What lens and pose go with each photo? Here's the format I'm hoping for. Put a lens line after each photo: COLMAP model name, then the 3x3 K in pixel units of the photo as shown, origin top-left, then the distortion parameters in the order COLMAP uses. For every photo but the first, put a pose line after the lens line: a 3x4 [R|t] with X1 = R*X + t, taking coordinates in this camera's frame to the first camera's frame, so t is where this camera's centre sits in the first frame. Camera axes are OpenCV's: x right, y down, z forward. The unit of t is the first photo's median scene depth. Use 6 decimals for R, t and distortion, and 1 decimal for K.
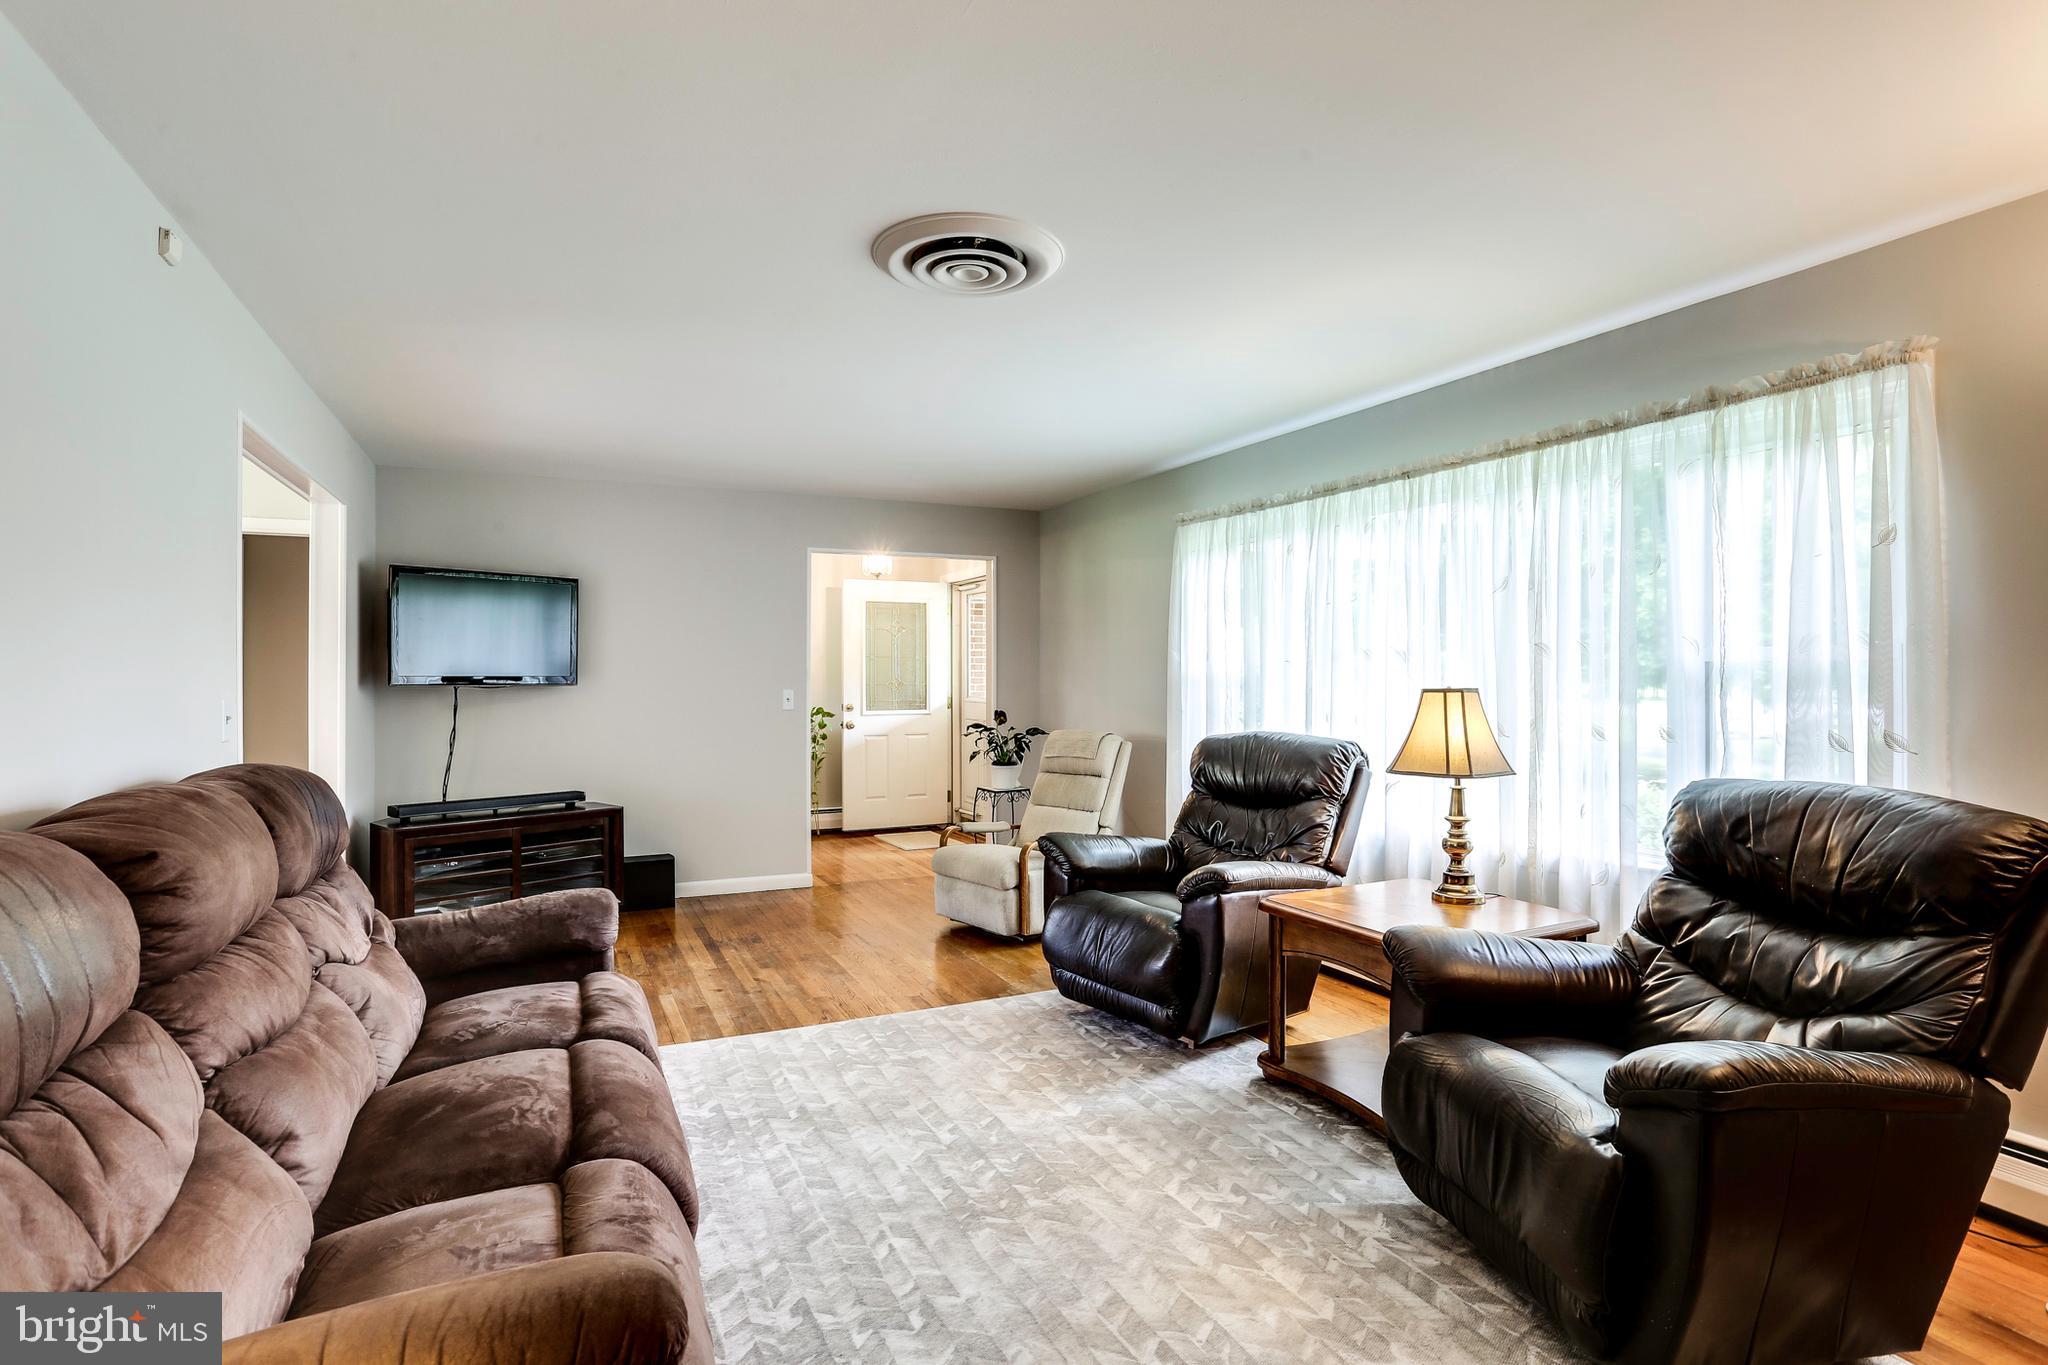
lens RADIAL K [[988.7, 0, 1031.4], [0, 988.7, 684.1], [0, 0, 1]] dist [-0.043710, 0.000968]
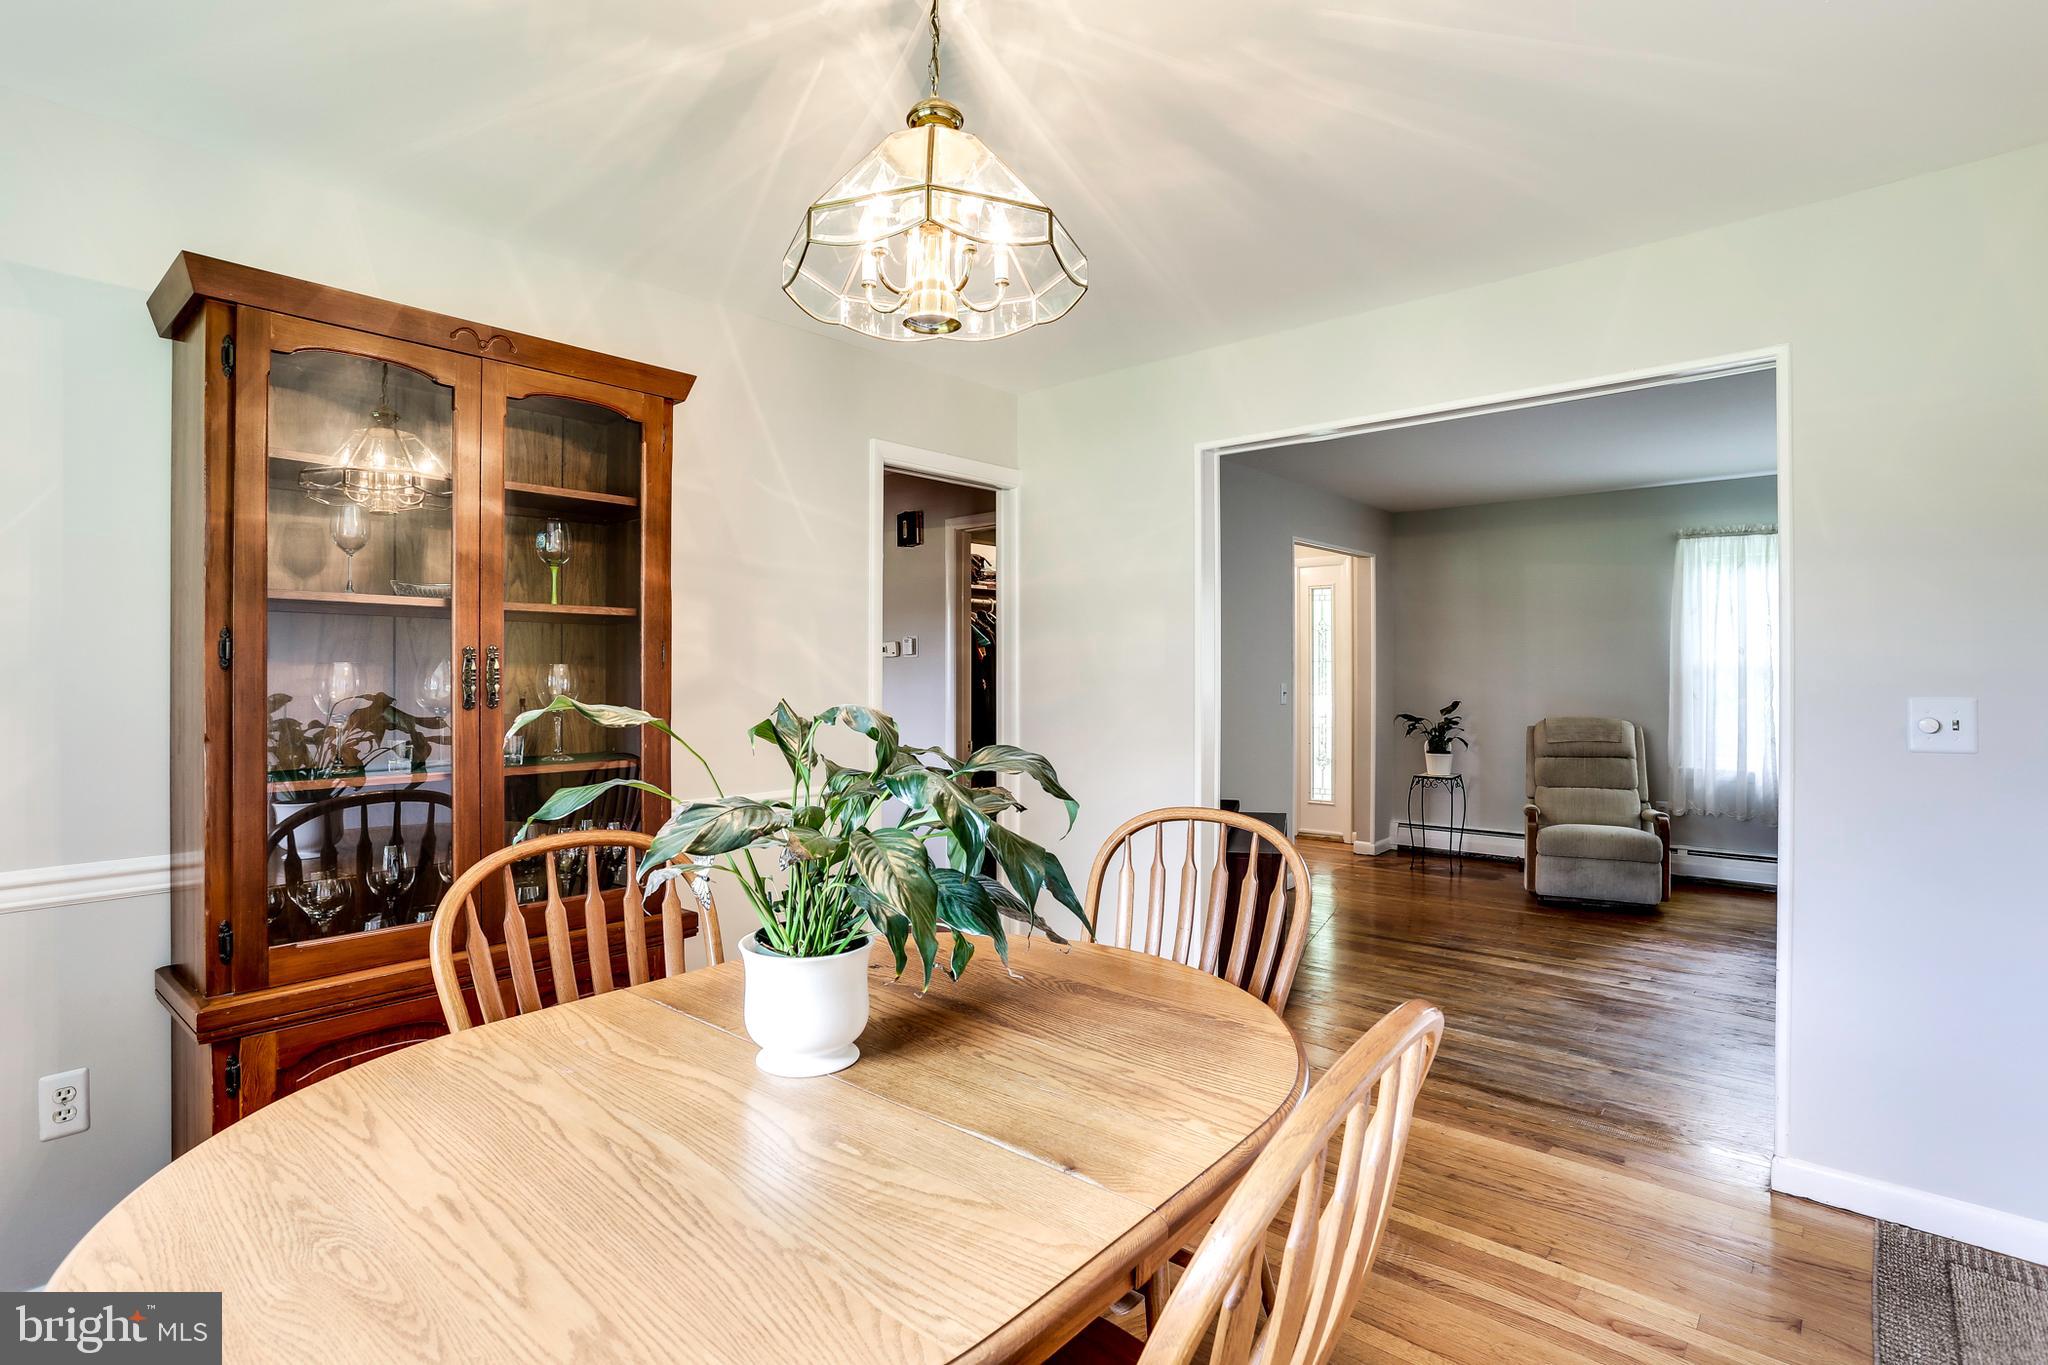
lens RADIAL K [[985.1, 0, 1025.4], [0, 985.1, 666.4], [0, 0, 1]] dist [-0.046893, 0.037210]
pose [[0.917986, 0.001597, 0.396611, -1.614707], [0.001621, 0.999968, -0.007780, -0.003886], [-0.396611, 0.007785, 0.917954, 0.421089]]
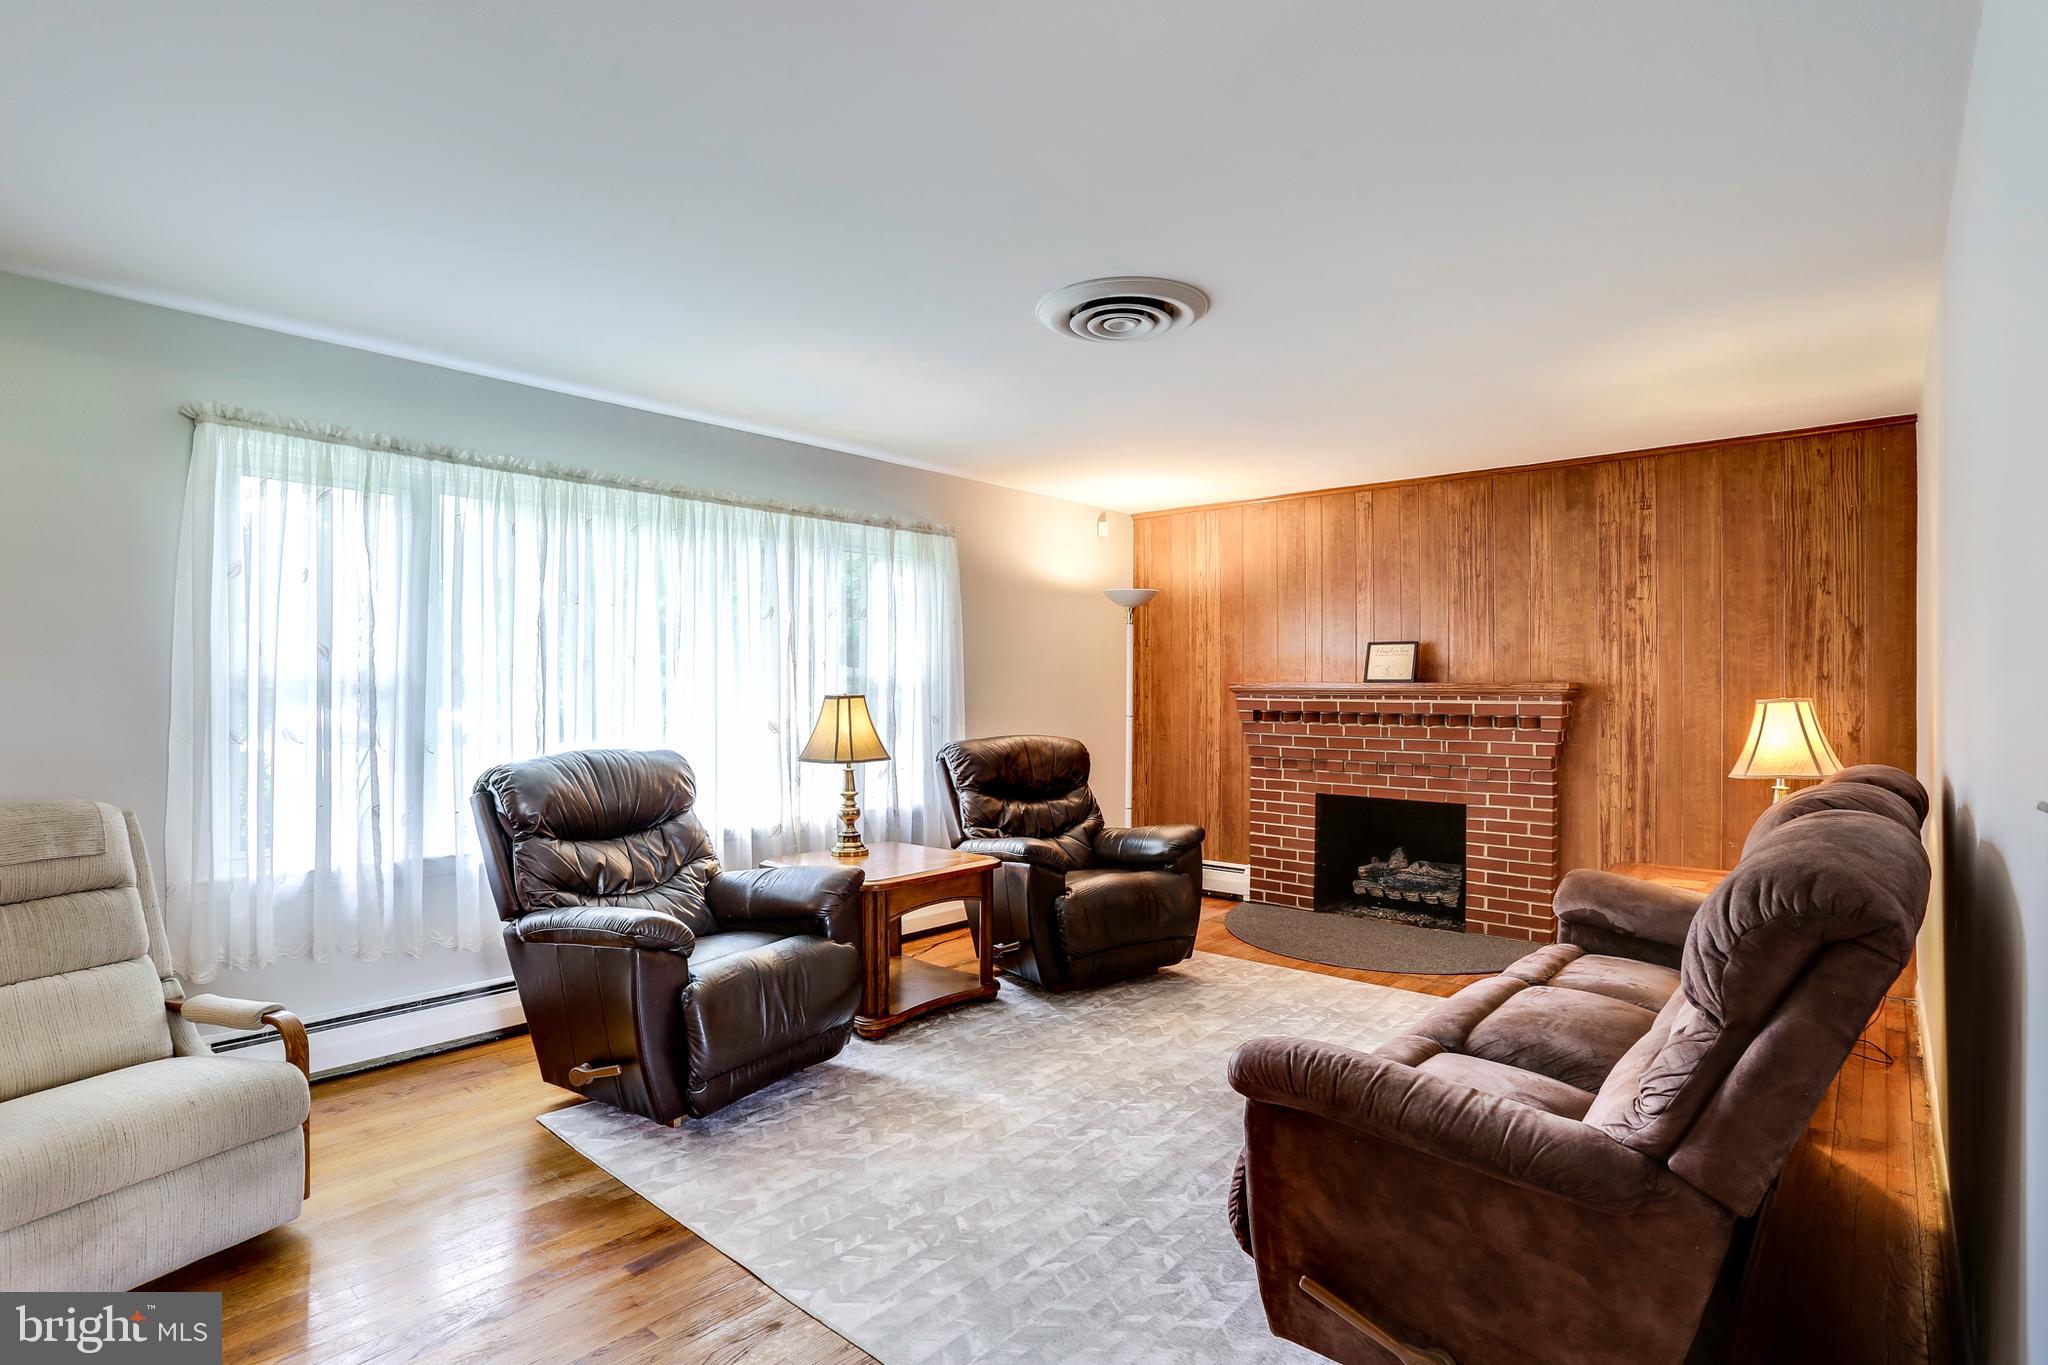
lens RADIAL K [[988.7, 0, 1031.4], [0, 988.7, 684.1], [0, 0, 1]] dist [-0.043710, 0.000968]
pose [[-0.369649, 0.001122, 0.929171, -0.870599], [0.003209, 0.999995, 0.000069, -0.009561], [-0.929166, 0.003007, -0.369650, 1.223681]]
